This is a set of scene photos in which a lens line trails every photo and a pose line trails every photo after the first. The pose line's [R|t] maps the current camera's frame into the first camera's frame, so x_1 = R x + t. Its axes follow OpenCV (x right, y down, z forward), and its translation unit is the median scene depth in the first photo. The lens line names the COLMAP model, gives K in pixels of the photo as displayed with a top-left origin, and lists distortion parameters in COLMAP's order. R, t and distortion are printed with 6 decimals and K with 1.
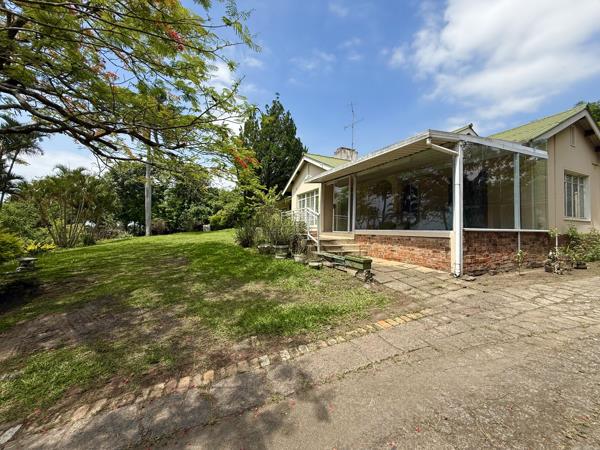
lens RADIAL K [[241.2, 0, 296.7], [0, 241.2, 226.0], [0, 0, 1]] dist [0.000852, 0.000318]
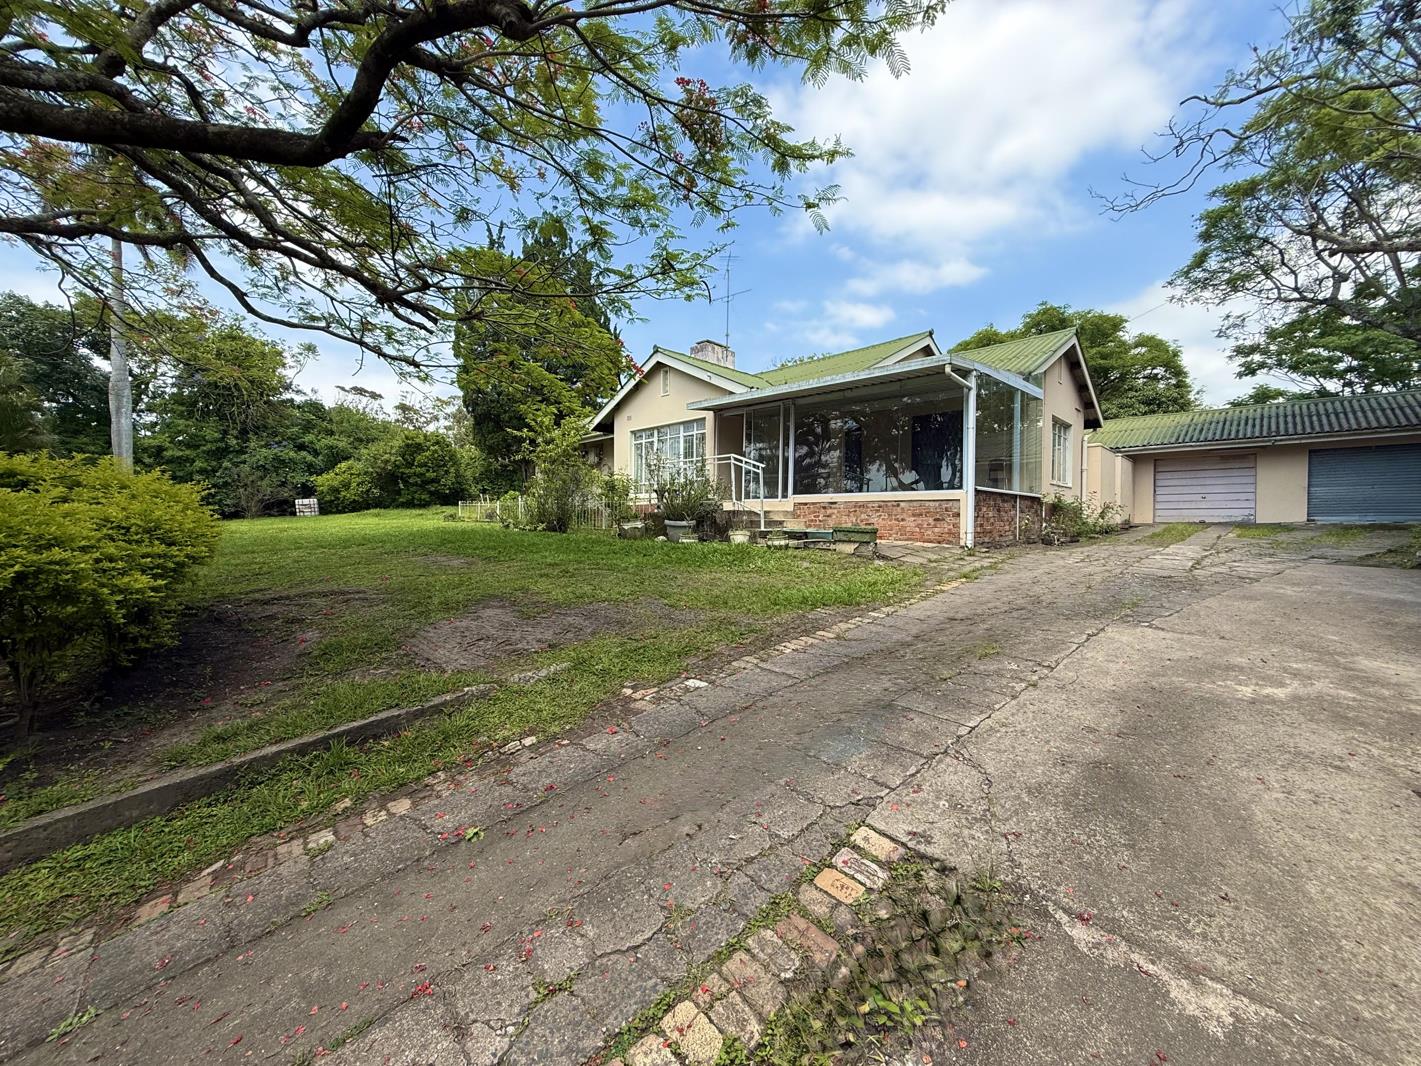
lens RADIAL K [[571.2, 0, 713.3], [0, 571.2, 525.8], [0, 0, 1]] dist [0.000852, 0.000318]
pose [[0.932217, -0.010009, 0.361760, -0.606924], [-0.000304, 0.999595, 0.028441, 0.069641], [-0.361899, -0.026624, 0.931837, -0.316121]]
